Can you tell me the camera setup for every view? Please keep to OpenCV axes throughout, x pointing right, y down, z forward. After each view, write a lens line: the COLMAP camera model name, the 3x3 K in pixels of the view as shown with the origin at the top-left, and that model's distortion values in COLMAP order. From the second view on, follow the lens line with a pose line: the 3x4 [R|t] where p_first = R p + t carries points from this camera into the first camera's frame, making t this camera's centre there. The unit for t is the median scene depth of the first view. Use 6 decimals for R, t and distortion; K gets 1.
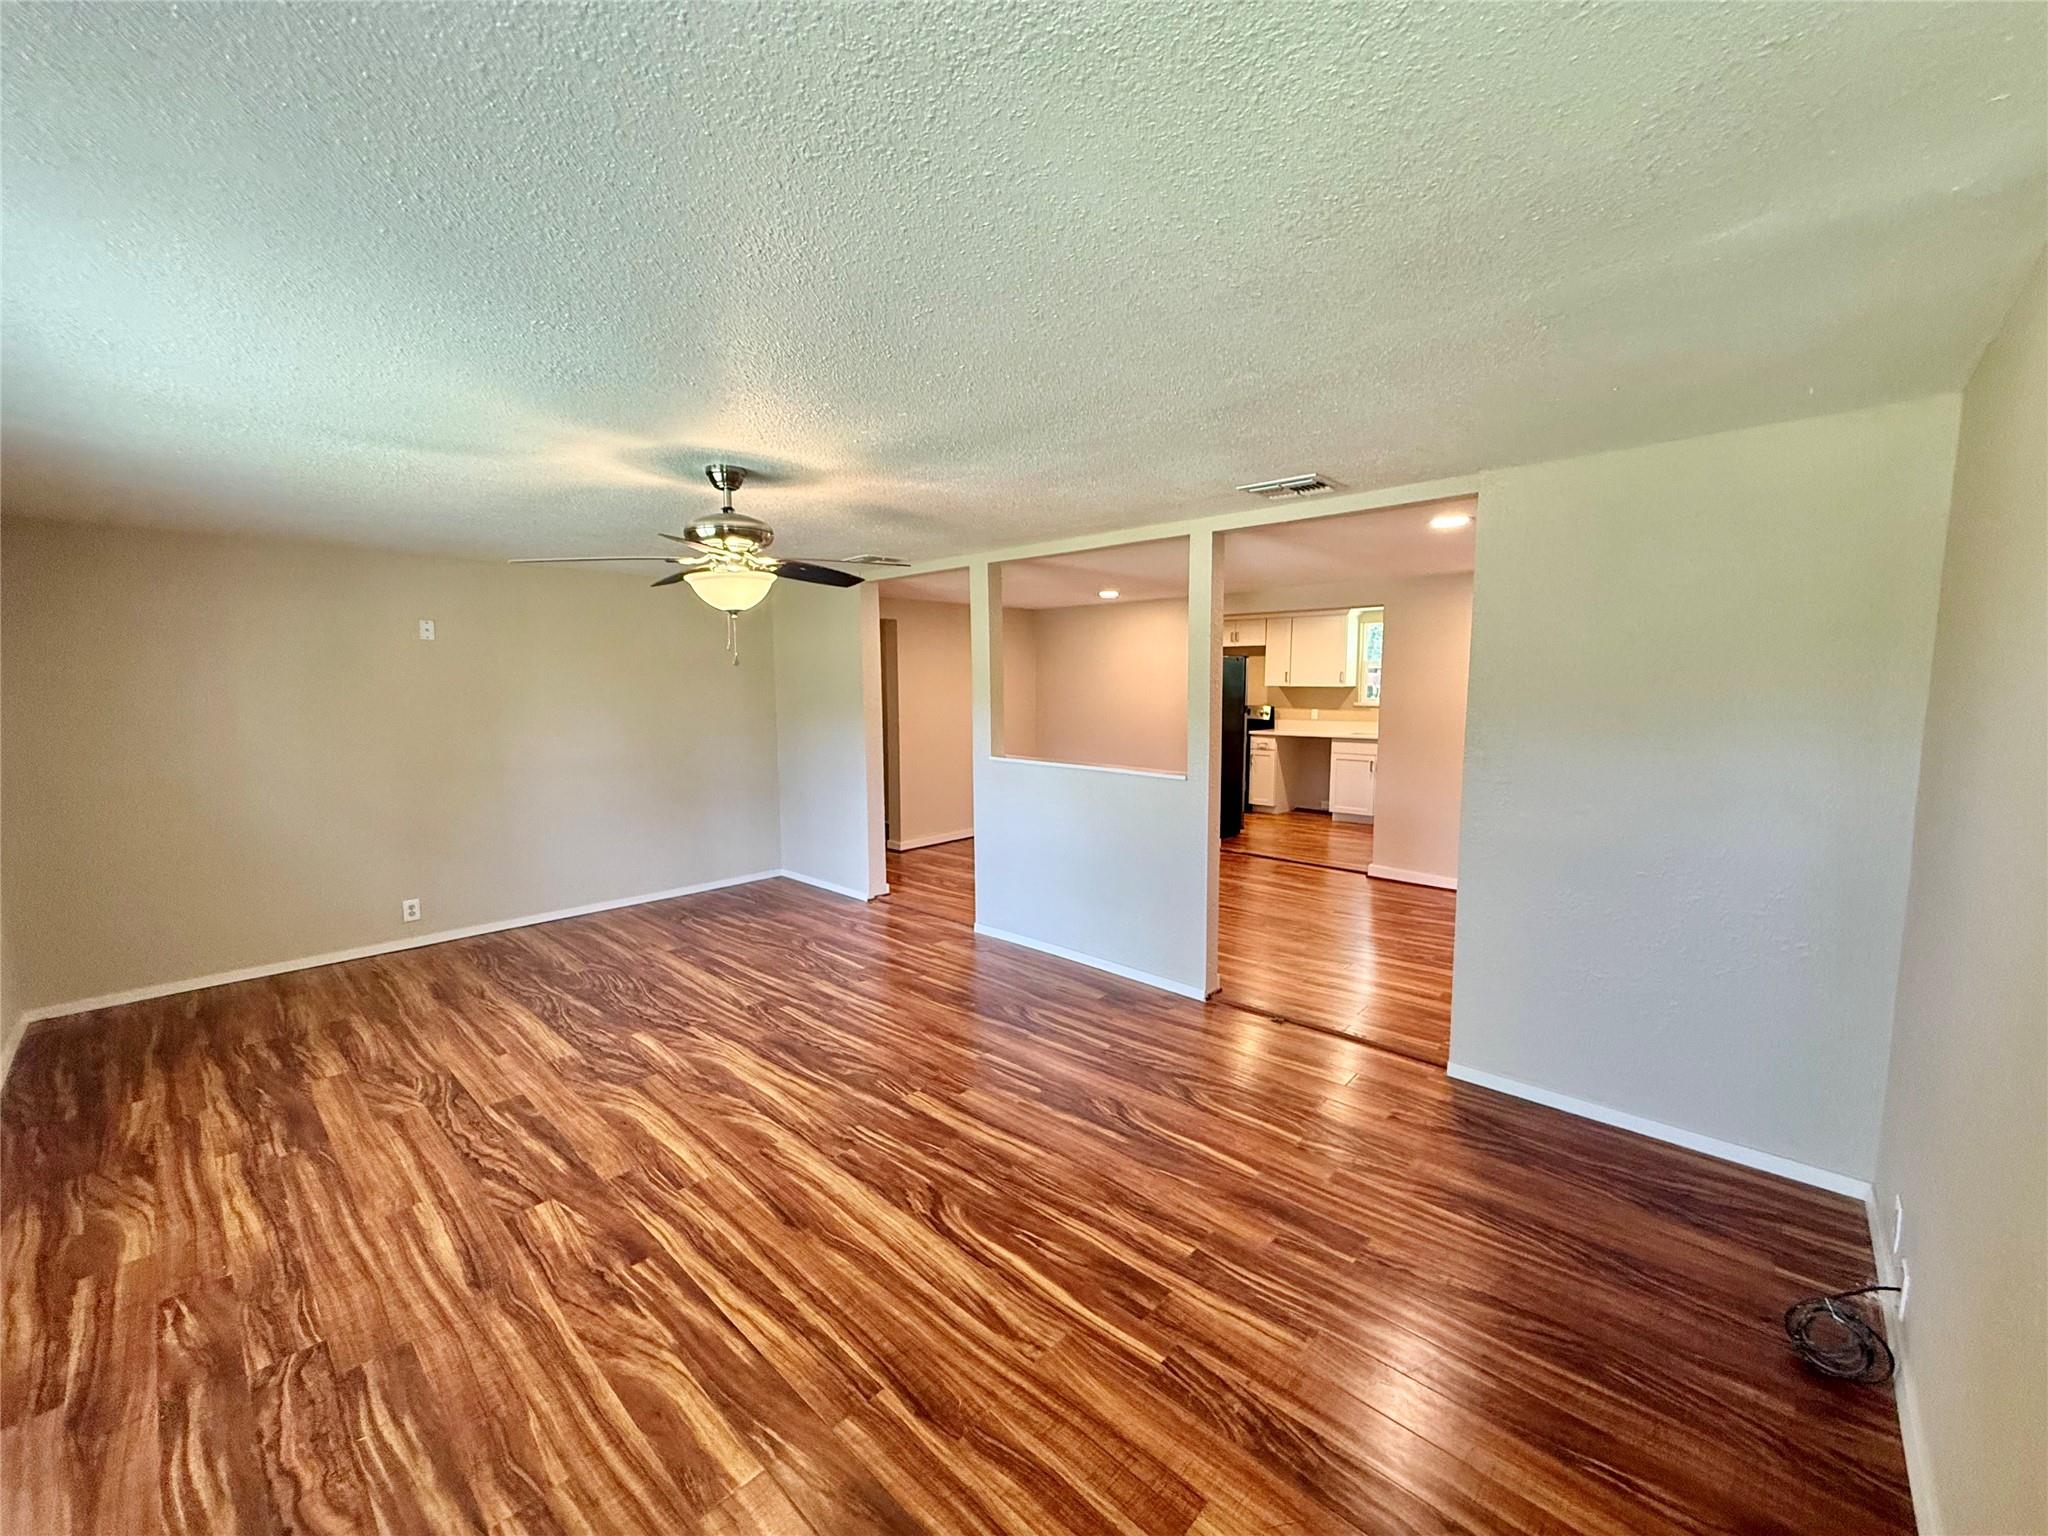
lens RADIAL K [[813.4, 0, 1021.8], [0, 813.4, 767.7], [0, 0, 1]] dist [-0.002155, 0.001236]
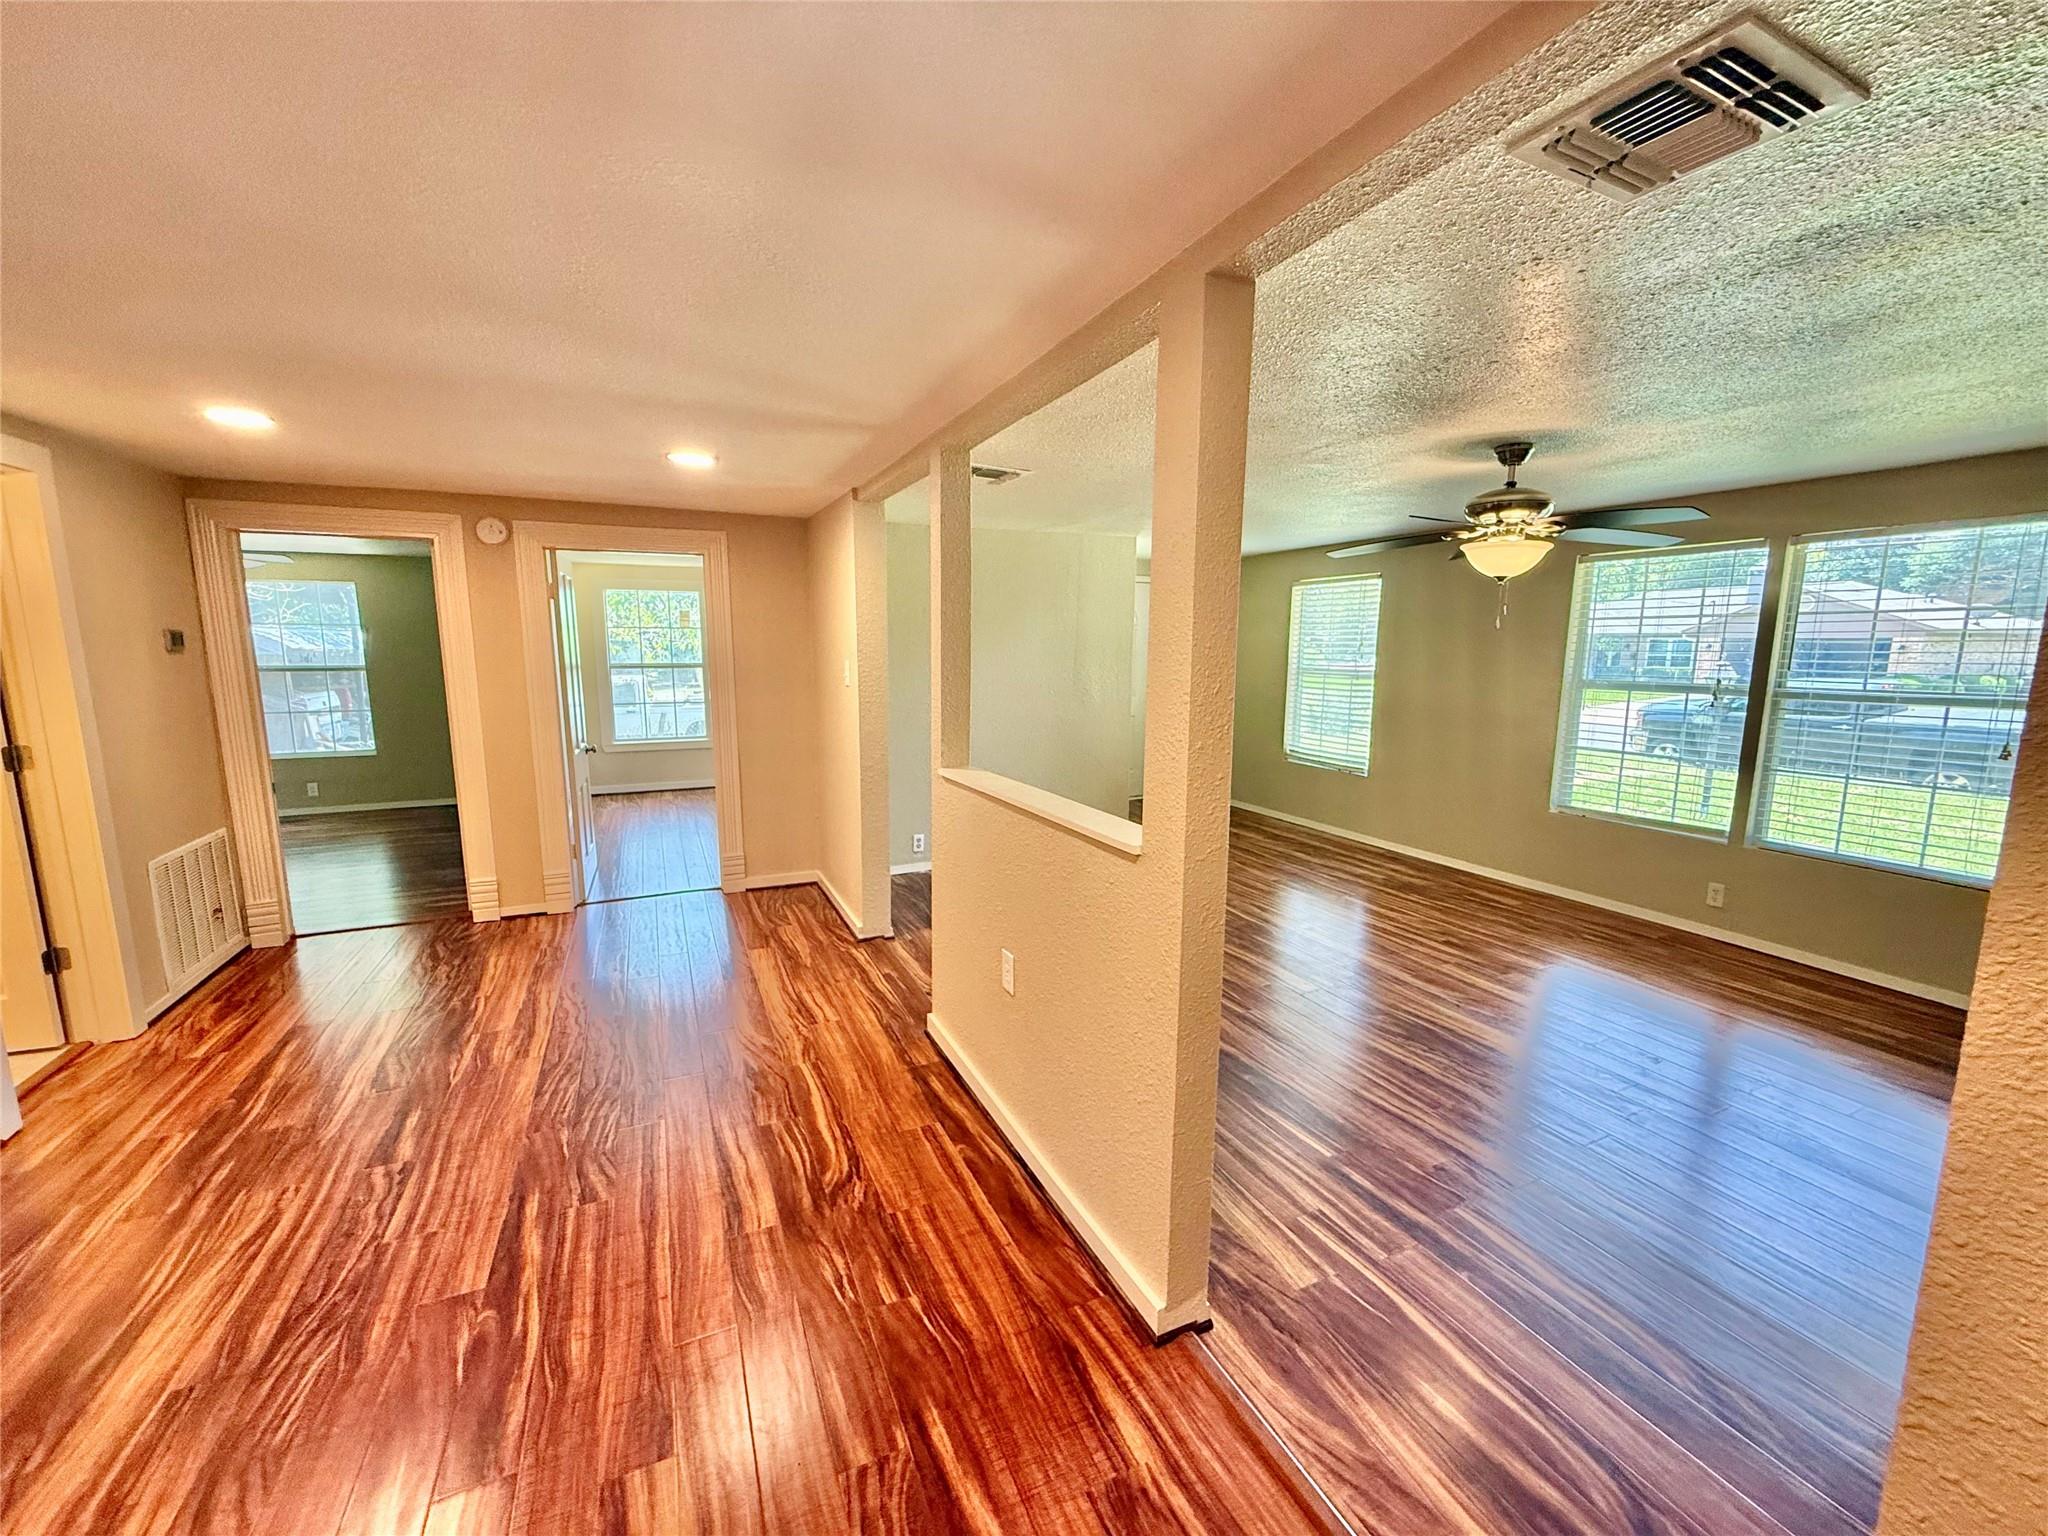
lens RADIAL K [[813.4, 0, 1016.6], [0, 813.4, 766.9], [0, 0, 1]] dist [-0.002155, 0.001236]
pose [[-0.923299, -0.055986, 0.379980, -0.181884], [0.043158, 0.967931, 0.247483, -0.247832], [-0.381650, 0.244900, -0.891273, 2.310081]]
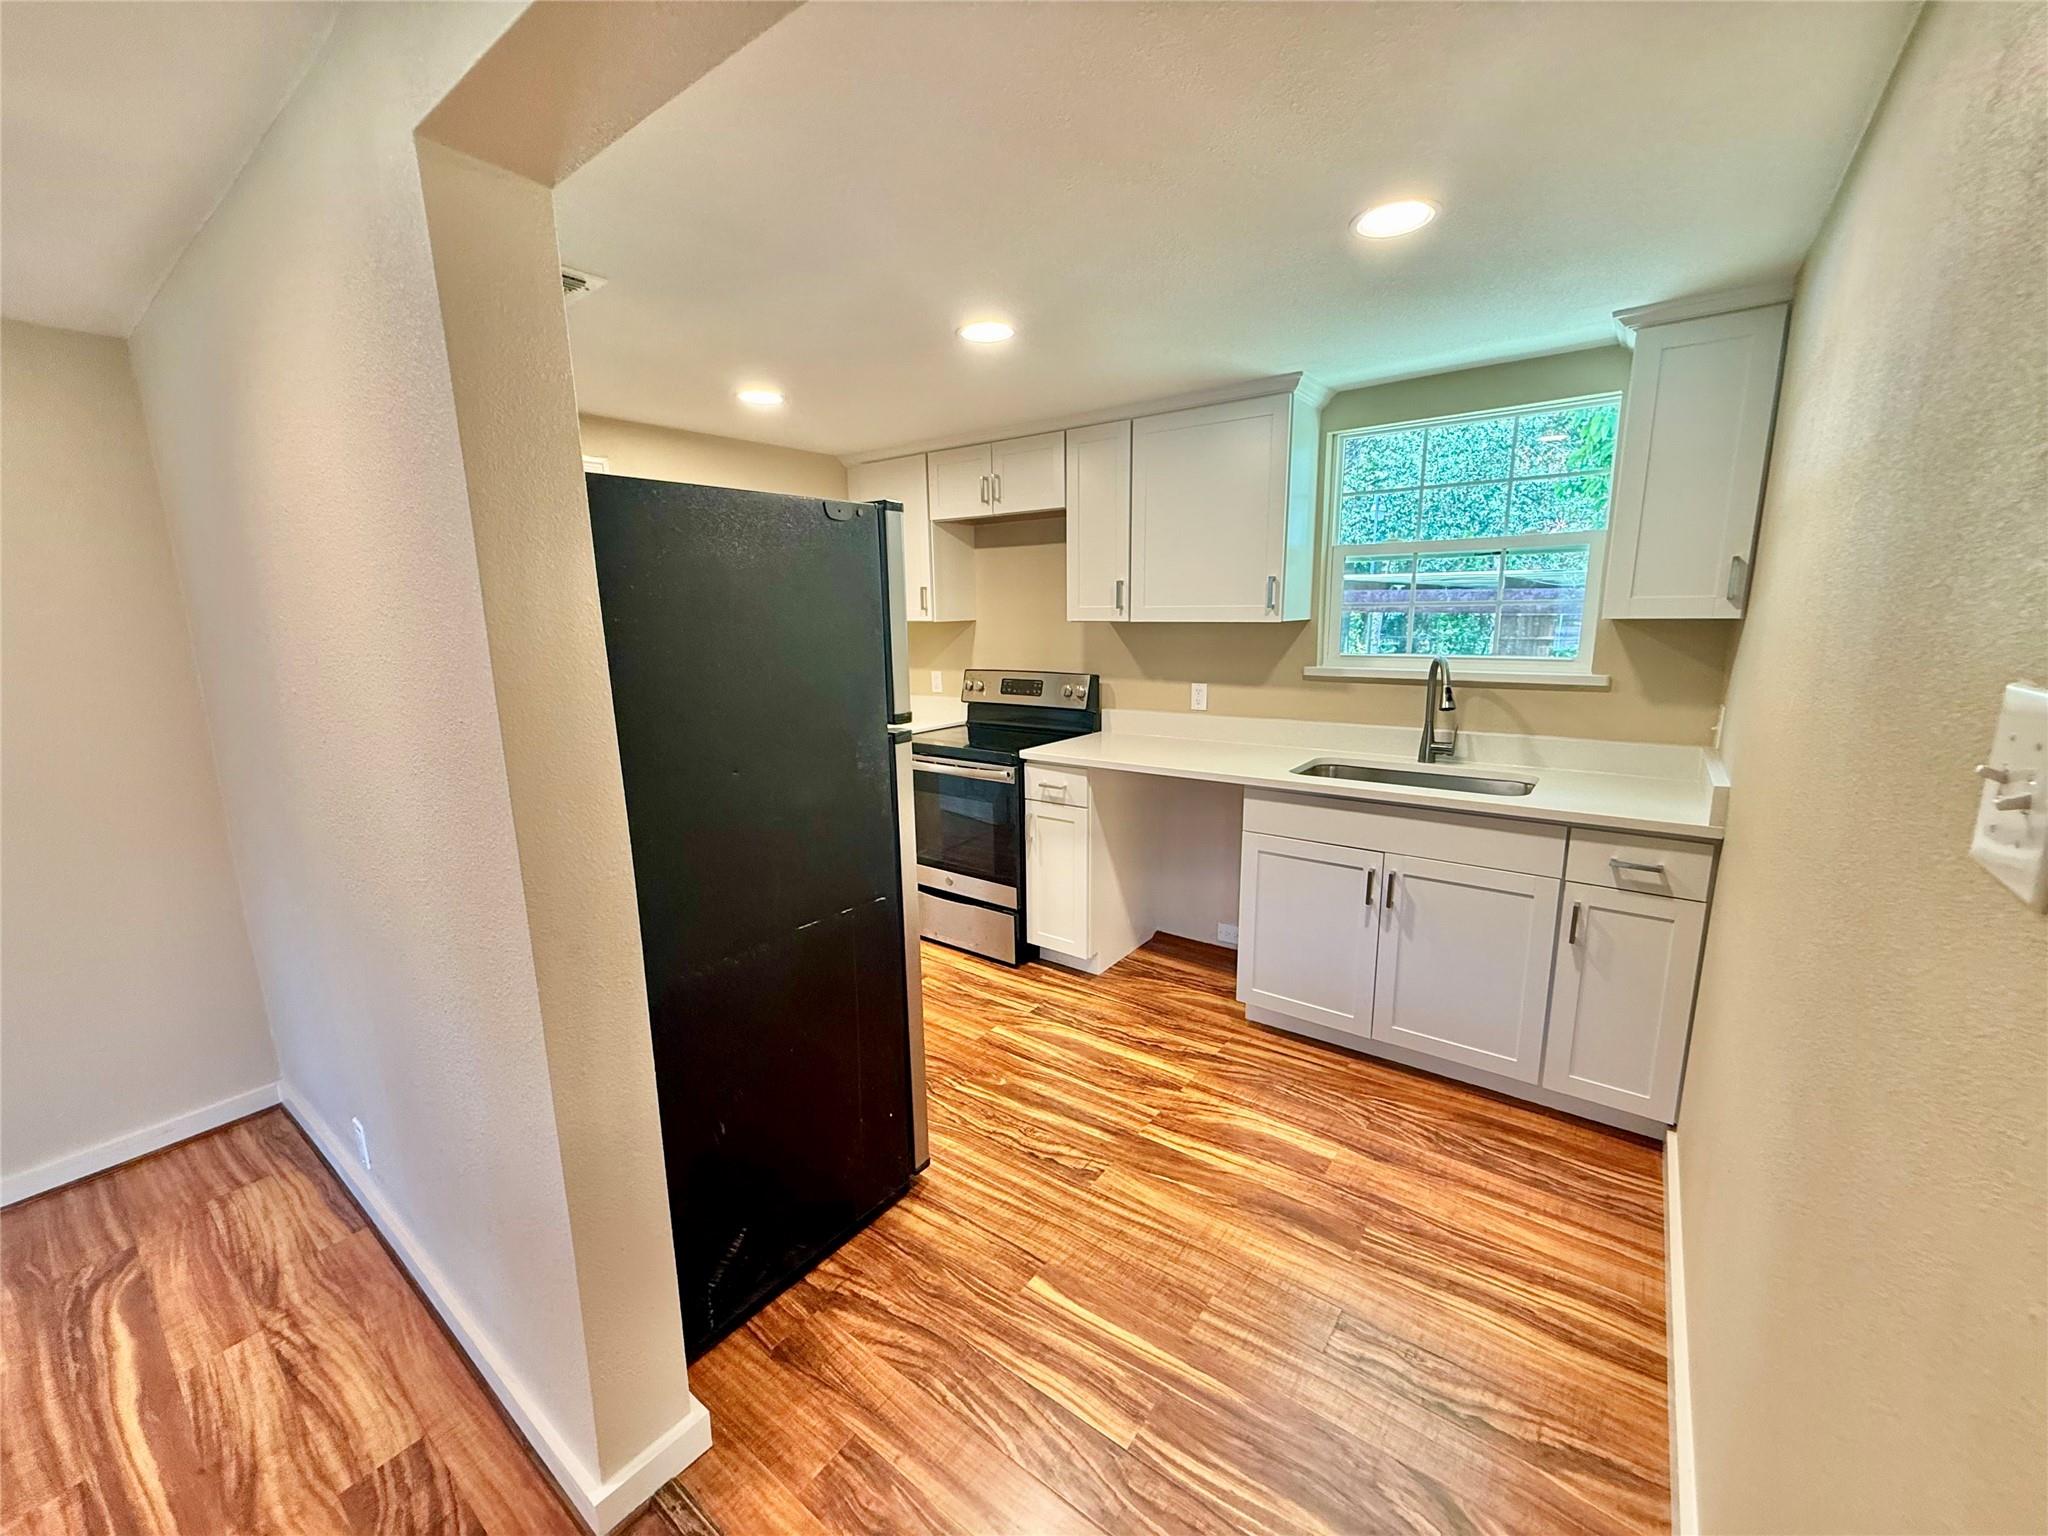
lens RADIAL K [[813.4, 0, 1020.1], [0, 813.4, 778.7], [0, 0, 1]] dist [-0.002155, 0.001236]
pose [[0.995190, -0.033957, 0.091893, 0.810655], [0.025083, 0.995059, 0.096061, -0.220285], [-0.094701, -0.093294, 0.991125, 2.120167]]
